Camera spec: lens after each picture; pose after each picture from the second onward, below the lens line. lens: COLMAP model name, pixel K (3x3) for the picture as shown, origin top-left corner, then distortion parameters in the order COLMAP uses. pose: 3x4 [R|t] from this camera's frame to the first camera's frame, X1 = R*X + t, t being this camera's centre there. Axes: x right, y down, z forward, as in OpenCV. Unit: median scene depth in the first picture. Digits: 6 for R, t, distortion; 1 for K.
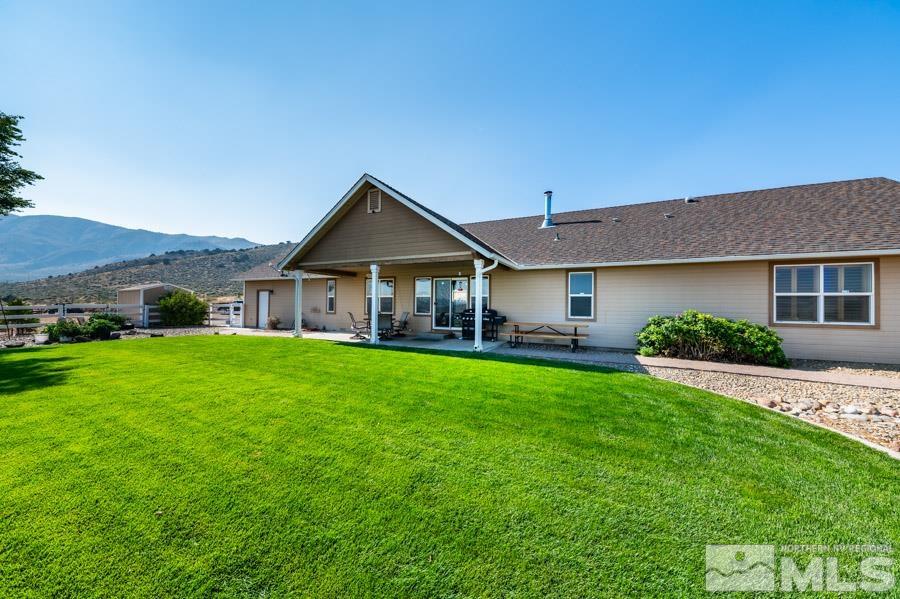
lens RADIAL K [[321.8, 0, 453.7], [0, 321.8, 303.6], [0, 0, 1]] dist [-0.000698, -0.000148]
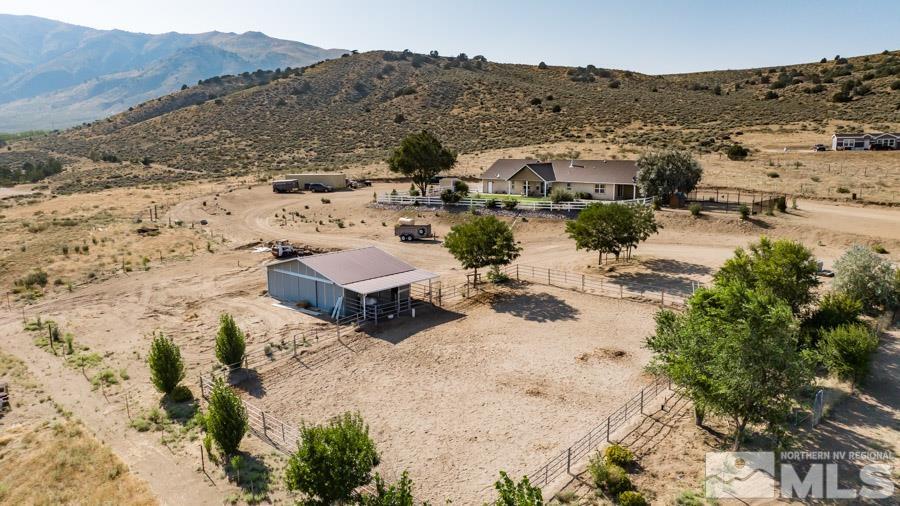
lens RADIAL K [[650.0, 0, 450.0], [0, 650.0, 253.0], [0, 0, 1]] dist [-0.021212, 0.002300]
pose [[0.958162, 0.032243, -0.284406, 0.902070], [0.016616, 0.985694, 0.167725, -0.434192], [0.285745, -0.165434, 0.943918, -5.386811]]
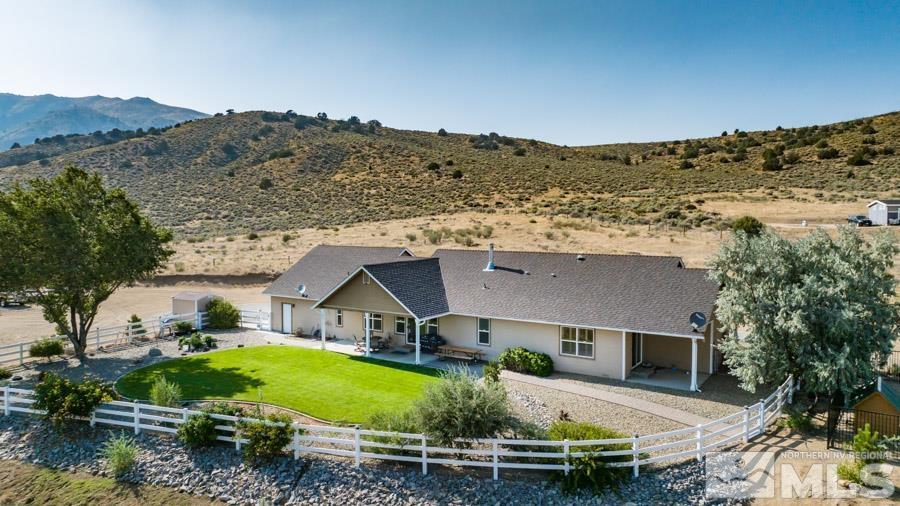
lens RADIAL K [[650.0, 0, 450.0], [0, 650.0, 253.0], [0, 0, 1]] dist [-0.021212, 0.002300]
pose [[0.989574, -0.001961, -0.144012, 0.428665], [0.010774, 0.998114, 0.060442, -0.391031], [0.143622, -0.061363, 0.987728, -1.453096]]
